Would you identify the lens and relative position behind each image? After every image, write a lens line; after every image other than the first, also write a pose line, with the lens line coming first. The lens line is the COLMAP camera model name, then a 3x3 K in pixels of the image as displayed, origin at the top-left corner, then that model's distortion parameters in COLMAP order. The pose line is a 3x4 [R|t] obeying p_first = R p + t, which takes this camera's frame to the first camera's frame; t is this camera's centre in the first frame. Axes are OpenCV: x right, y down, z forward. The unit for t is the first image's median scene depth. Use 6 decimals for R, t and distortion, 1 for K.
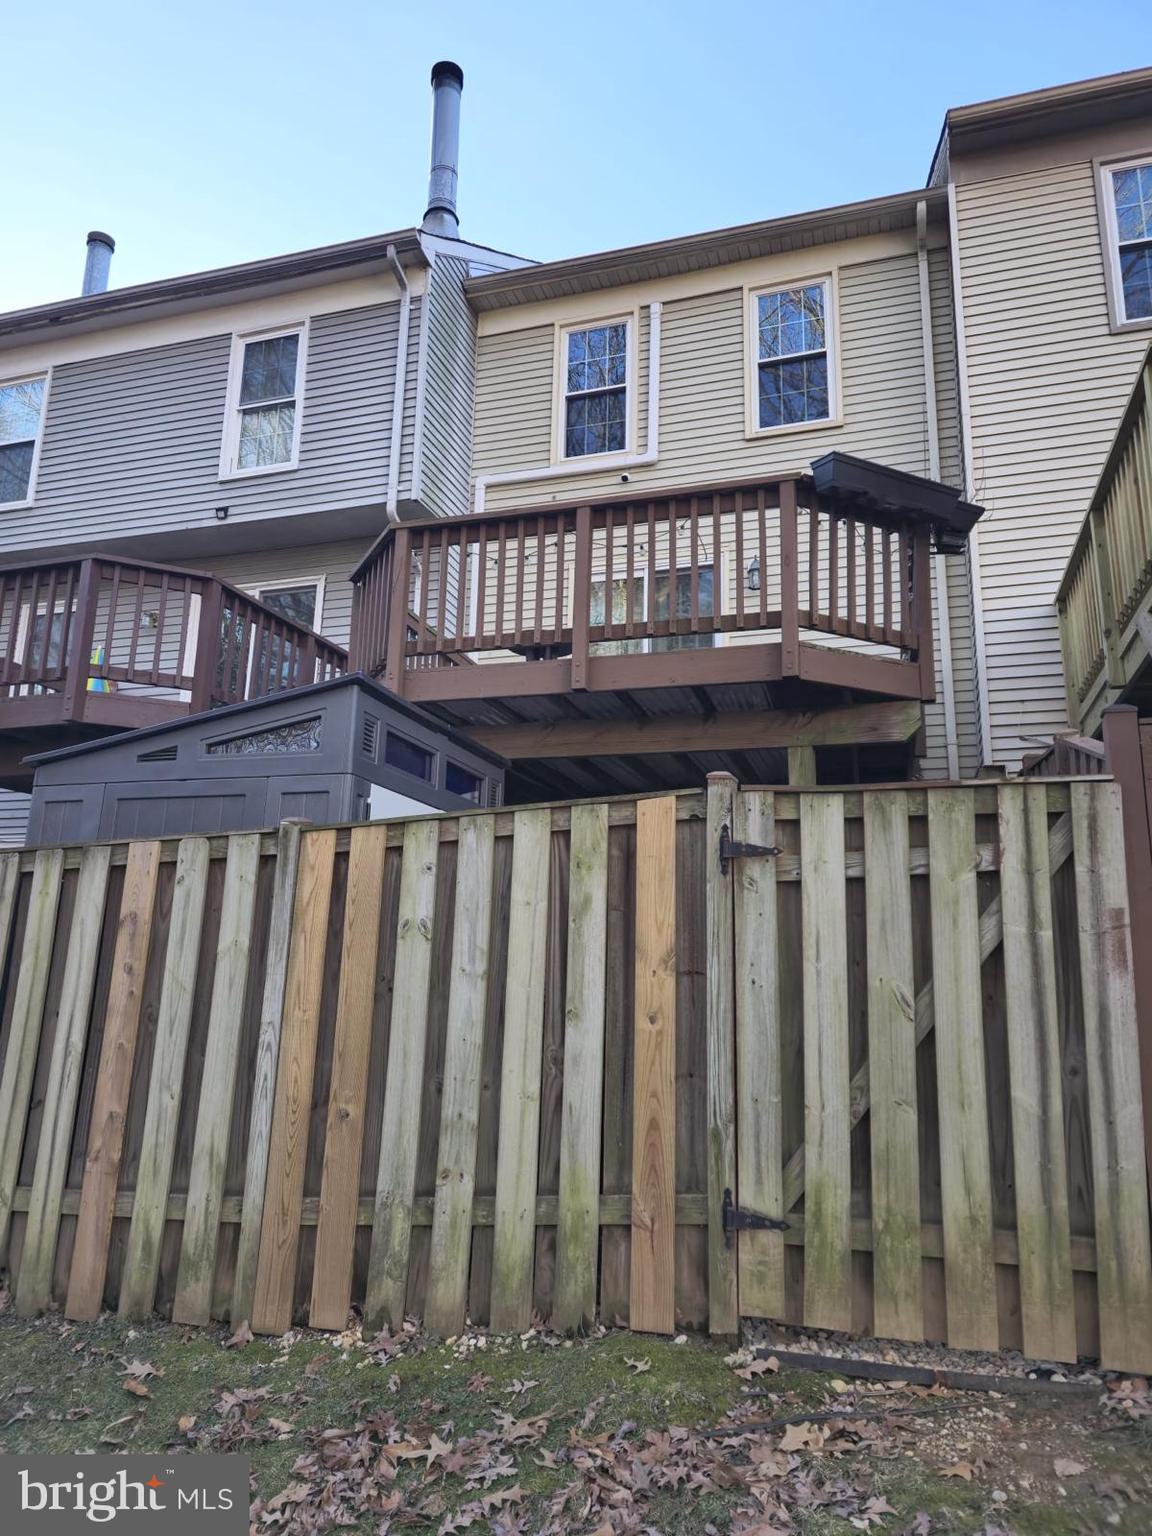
lens RADIAL K [[1039.7, 0, 581.2], [0, 1039.7, 832.6], [0, 0, 1]] dist [0.066811, -0.051235]
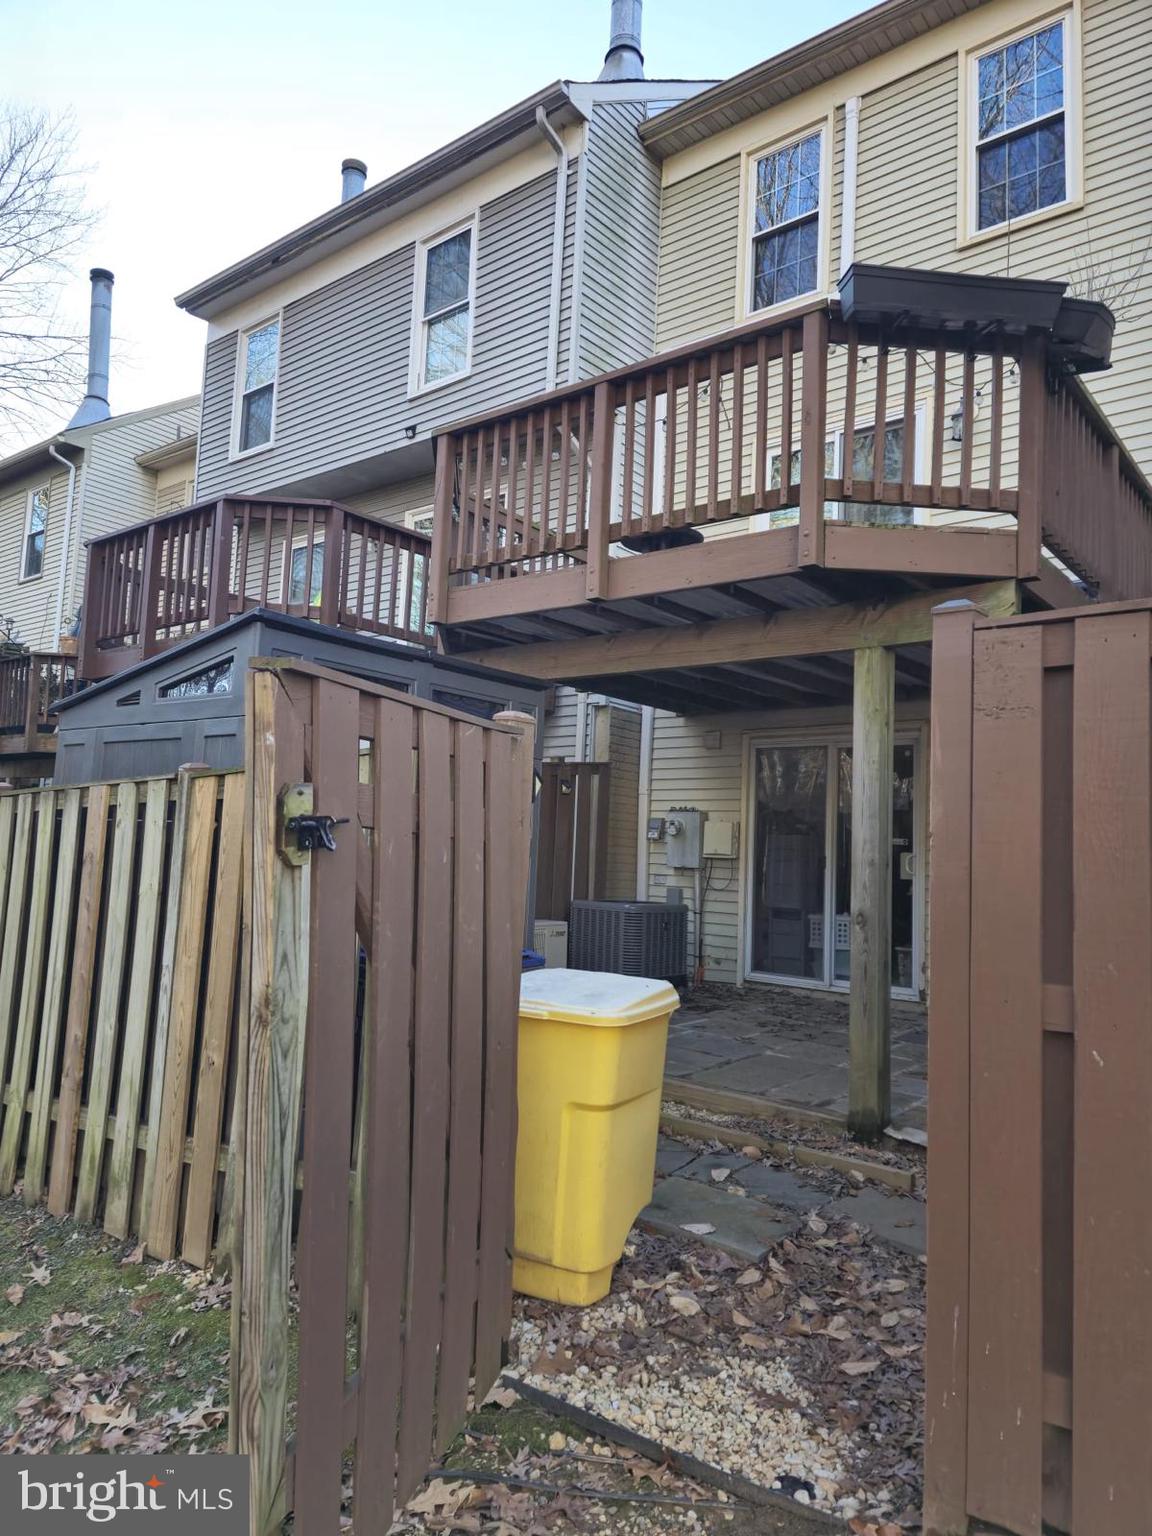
lens RADIAL K [[1039.7, 0, 581.2], [0, 1039.7, 832.6], [0, 0, 1]] dist [0.066811, -0.051235]
pose [[0.927668, 0.011778, -0.373220, 0.245826], [0.027143, 0.994731, 0.098857, -0.020602], [0.372418, -0.101837, 0.922461, 0.116149]]
